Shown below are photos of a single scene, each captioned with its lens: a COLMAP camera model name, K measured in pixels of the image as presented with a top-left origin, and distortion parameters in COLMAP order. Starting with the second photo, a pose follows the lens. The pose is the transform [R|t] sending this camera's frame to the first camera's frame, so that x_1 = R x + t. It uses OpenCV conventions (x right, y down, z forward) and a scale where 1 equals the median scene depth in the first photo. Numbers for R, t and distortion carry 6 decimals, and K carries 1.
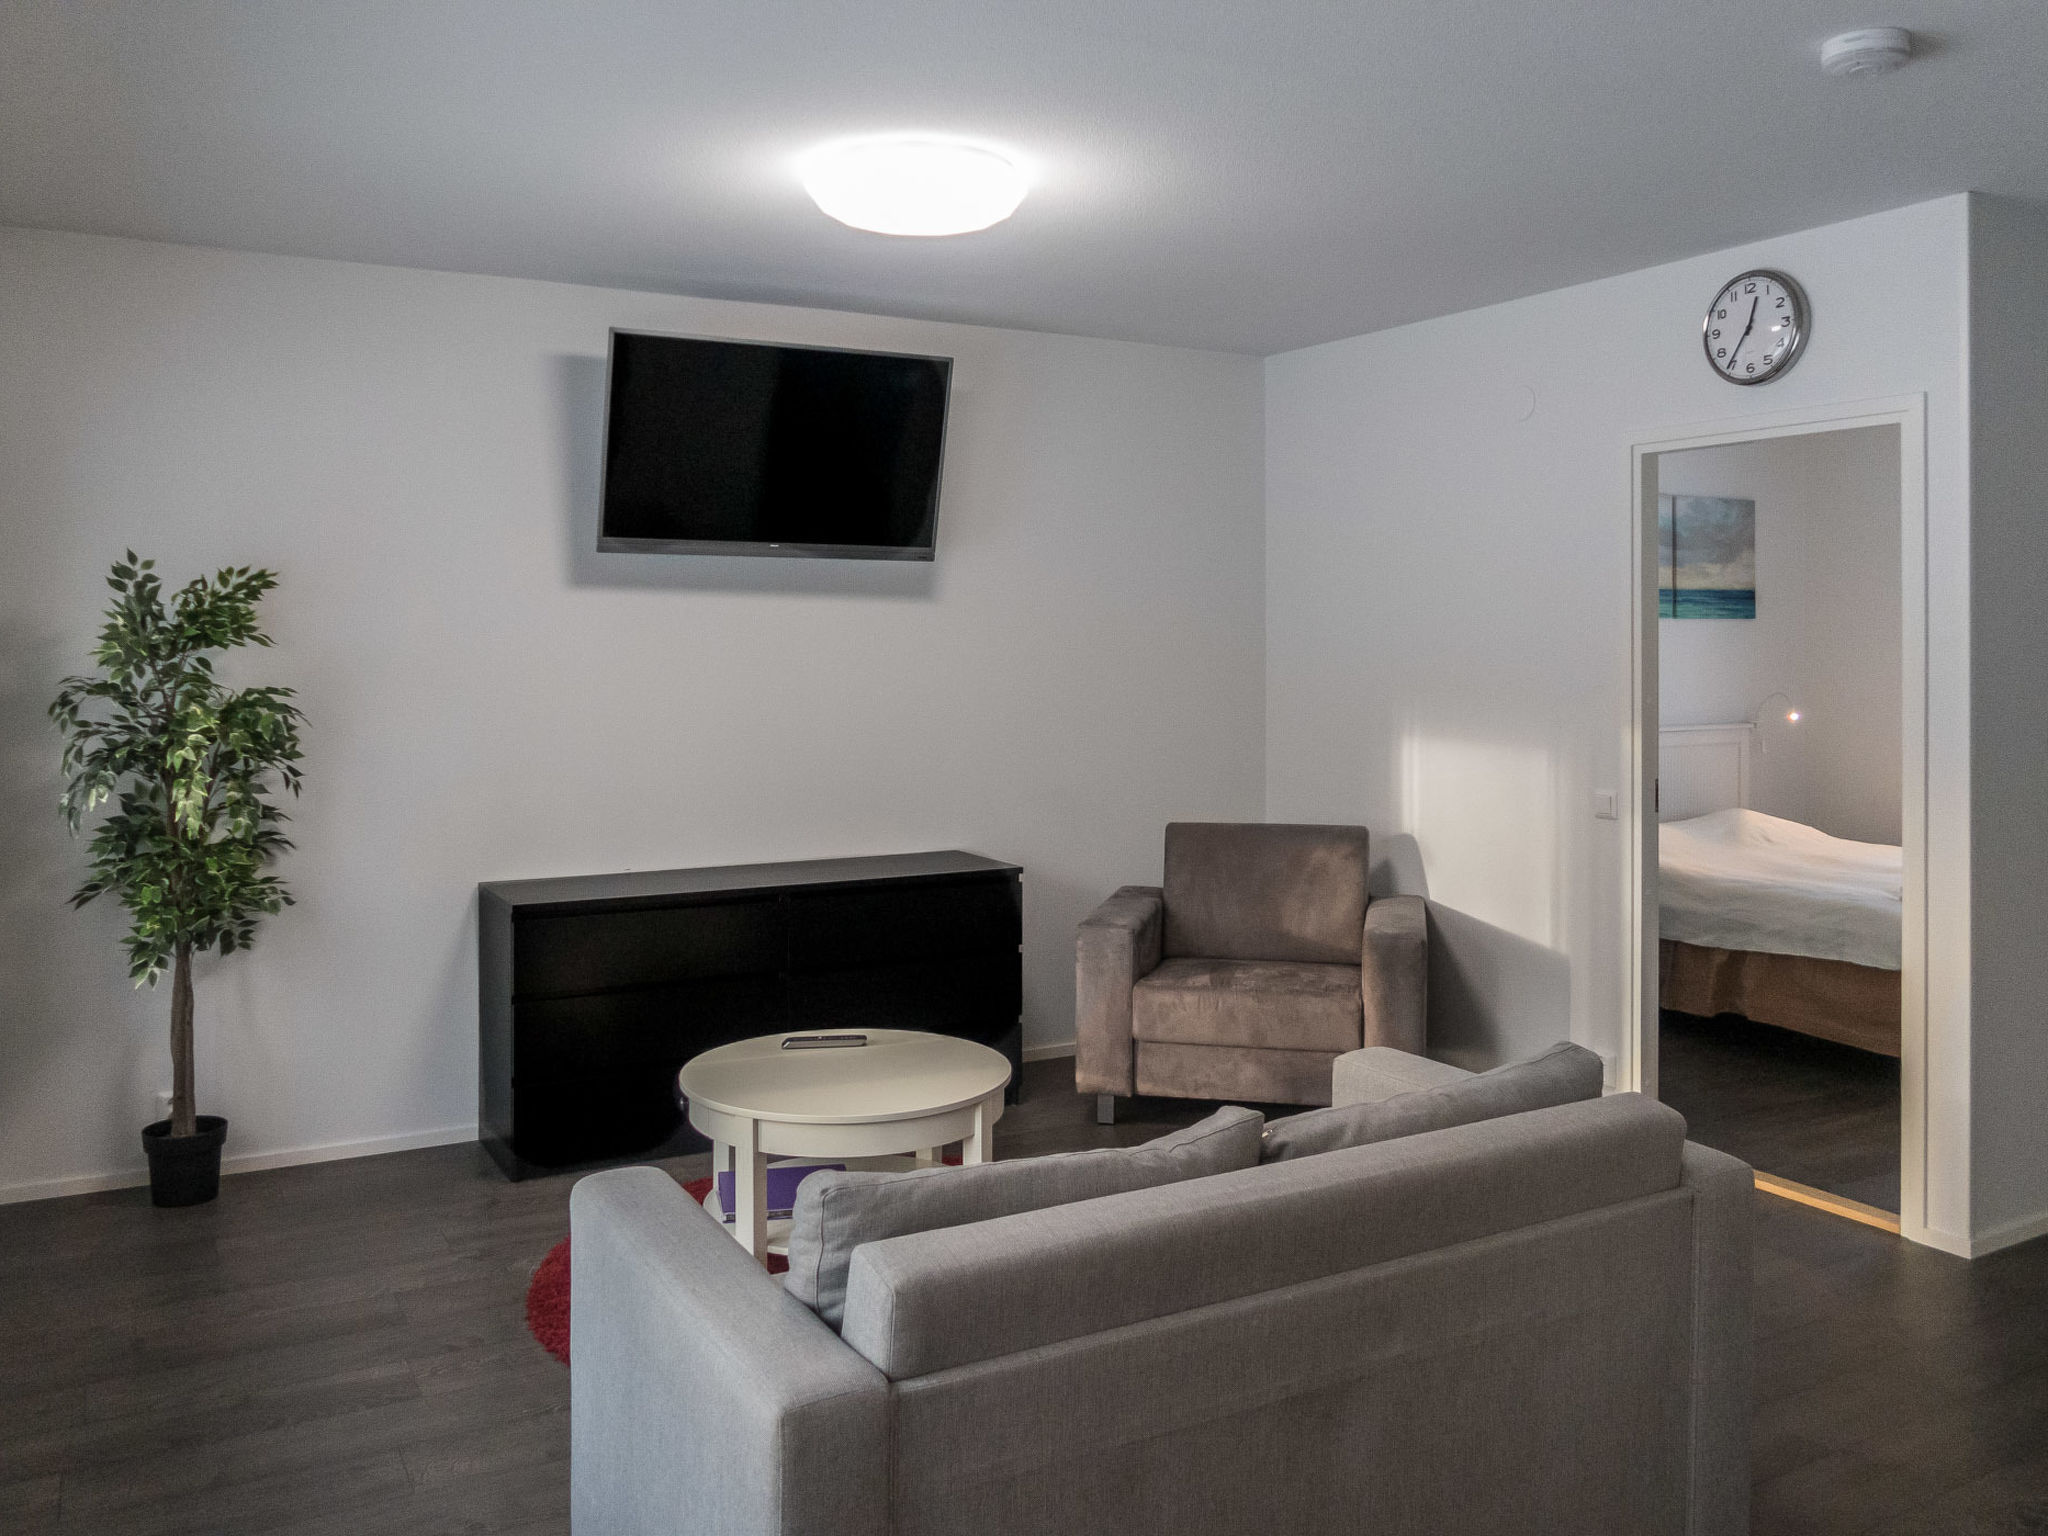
lens RADIAL K [[1640.3, 0, 1028.0], [0, 1640.3, 611.1], [0, 0, 1]] dist [-0.029440, 0.009299]
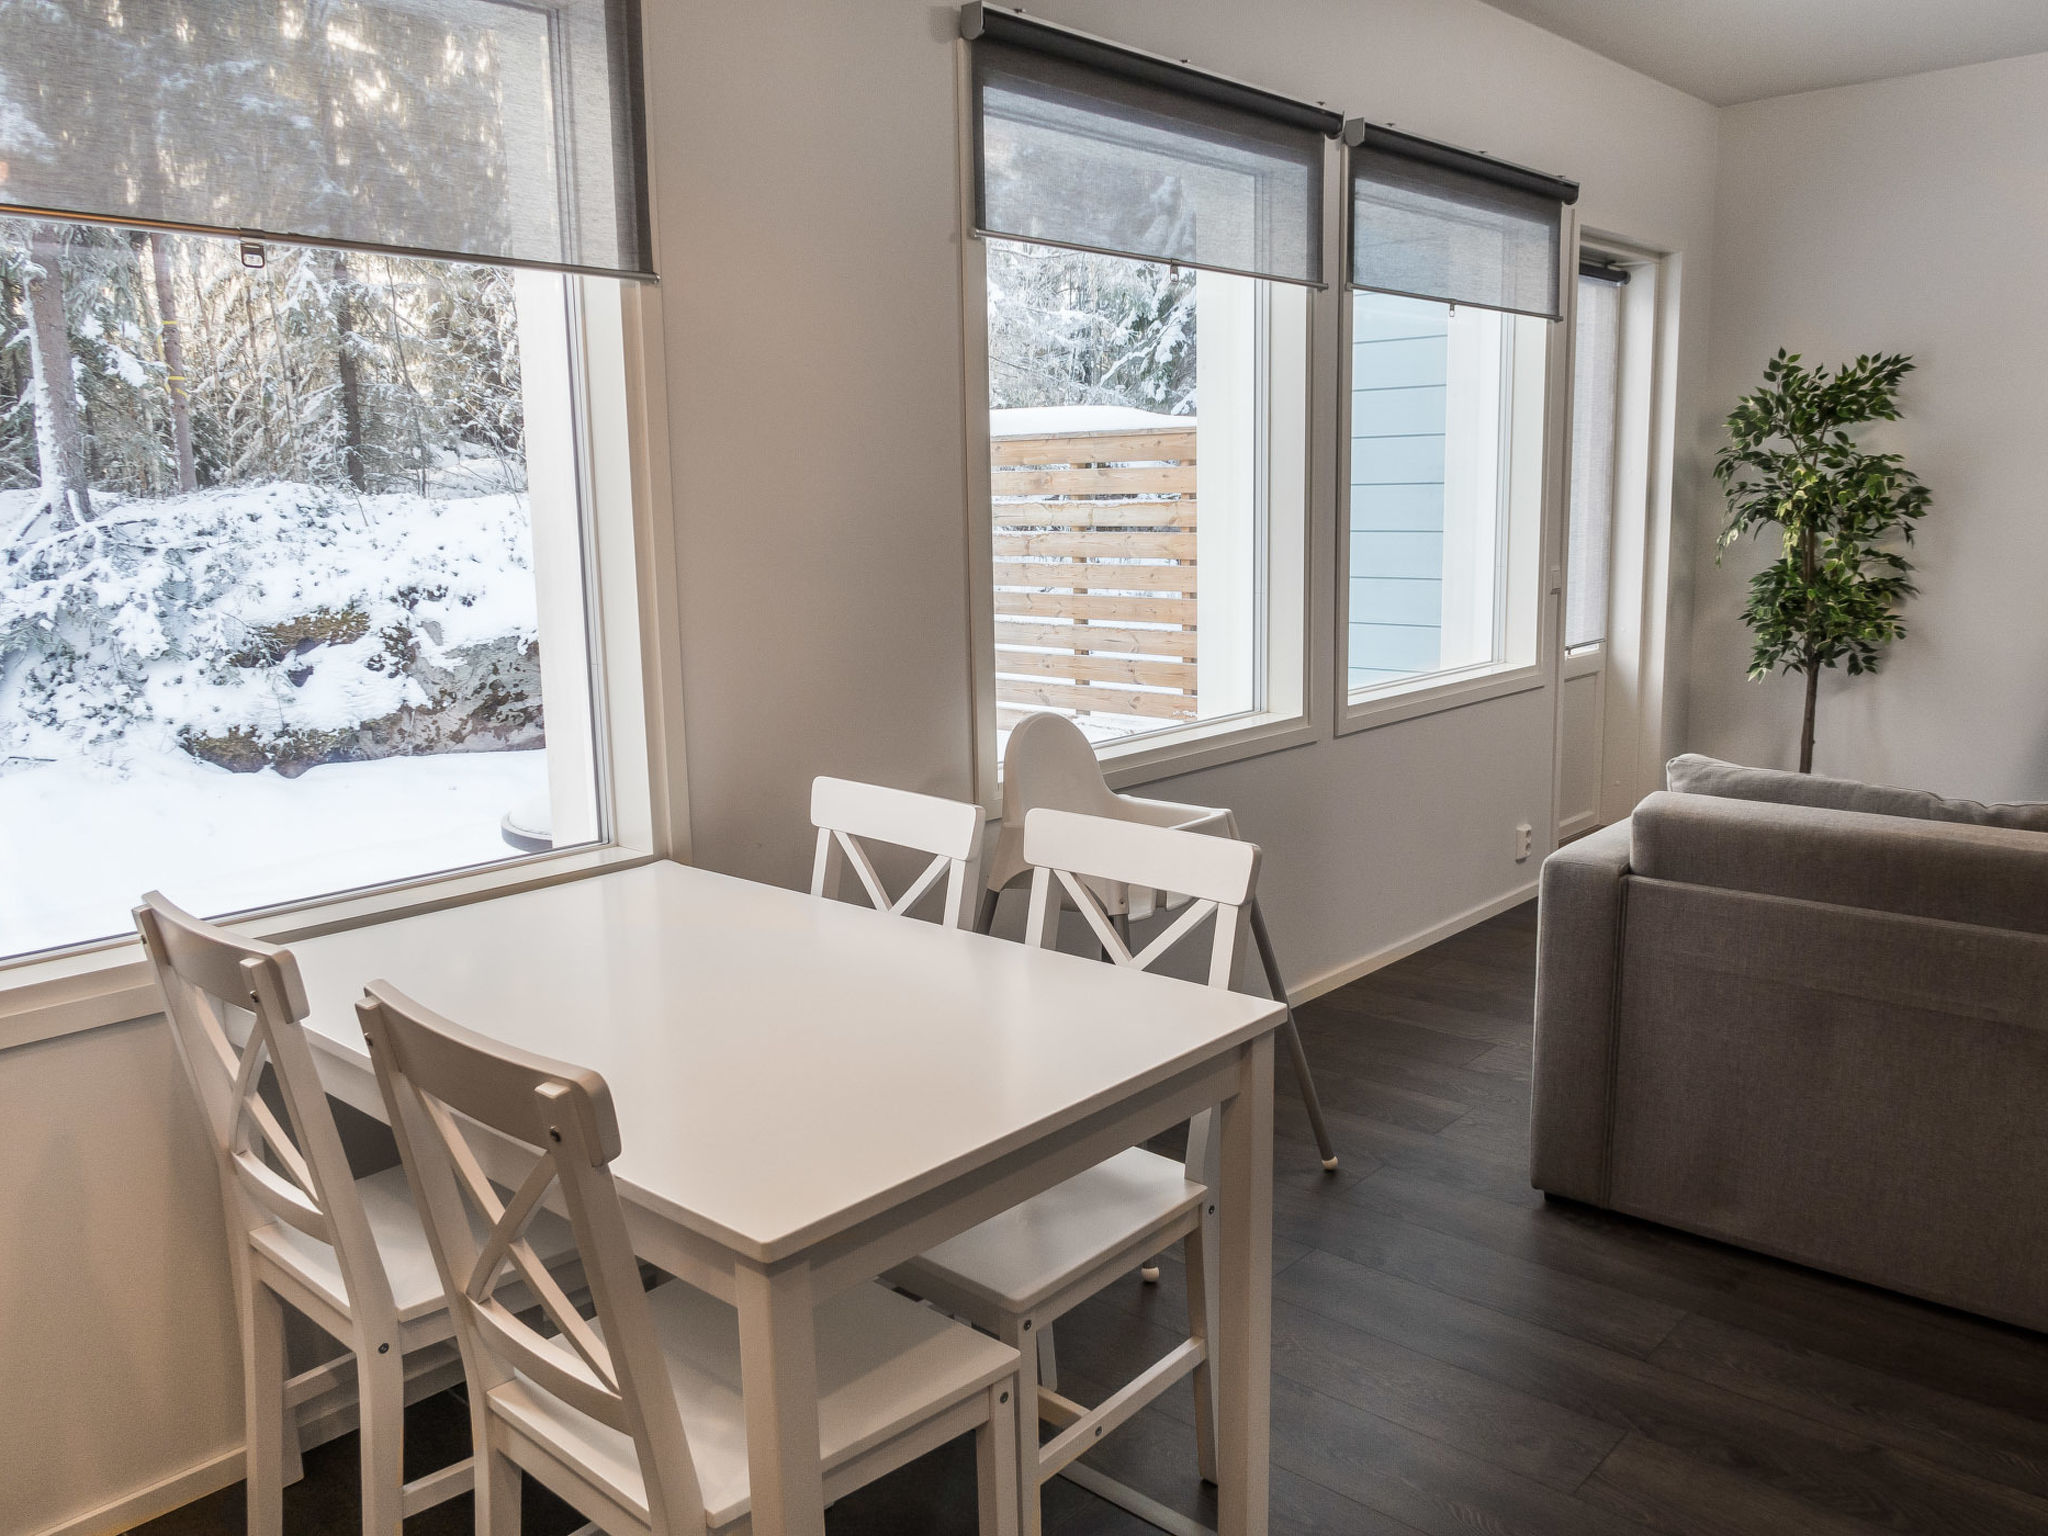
lens RADIAL K [[1569.6, 0, 1024.0], [0, 1569.6, 768.0], [0, 0, 1]] dist [-0.012474, 0.000709]
pose [[0.306301, 0.155474, -0.939152, 0.460554], [0.036676, 0.983913, 0.174846, 0.049279], [0.951228, -0.088000, 0.295671, 0.031531]]
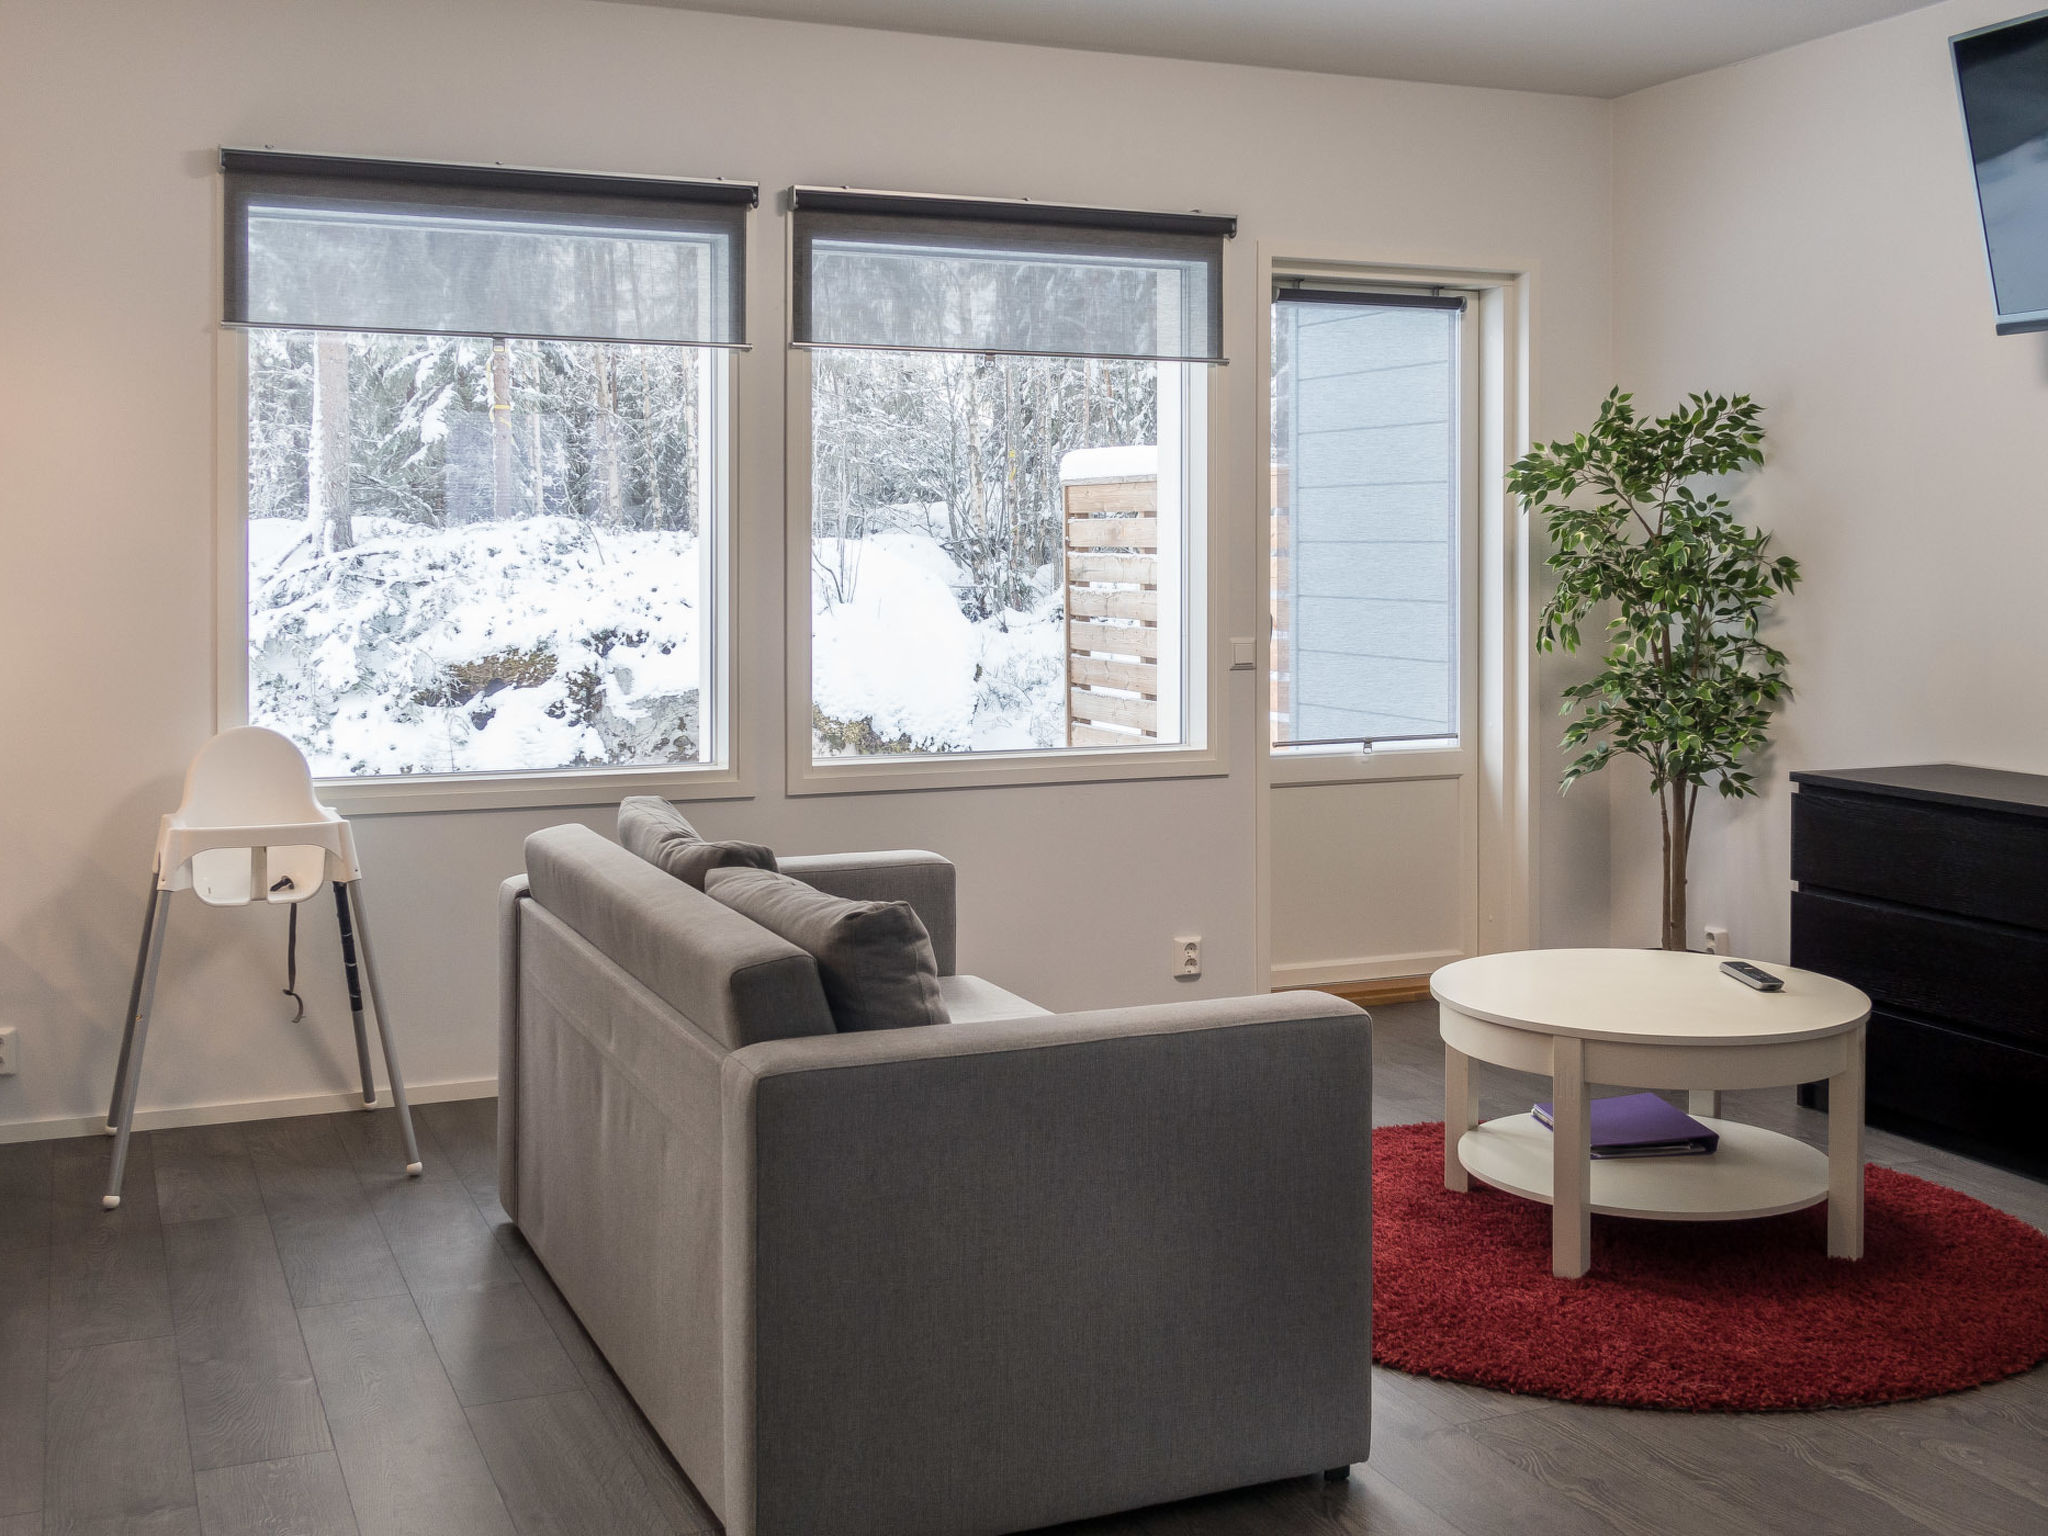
lens RADIAL K [[2179.5, 0, 1025.9], [0, 2179.5, 606.5], [0, 0, 1]] dist [0.001890, 0.052126]
pose [[-0.107780, 0.024296, -0.993878, 0.853408], [0.014746, 0.999630, 0.022838, 0.064508], [0.994065, -0.012195, -0.108099, 0.740678]]
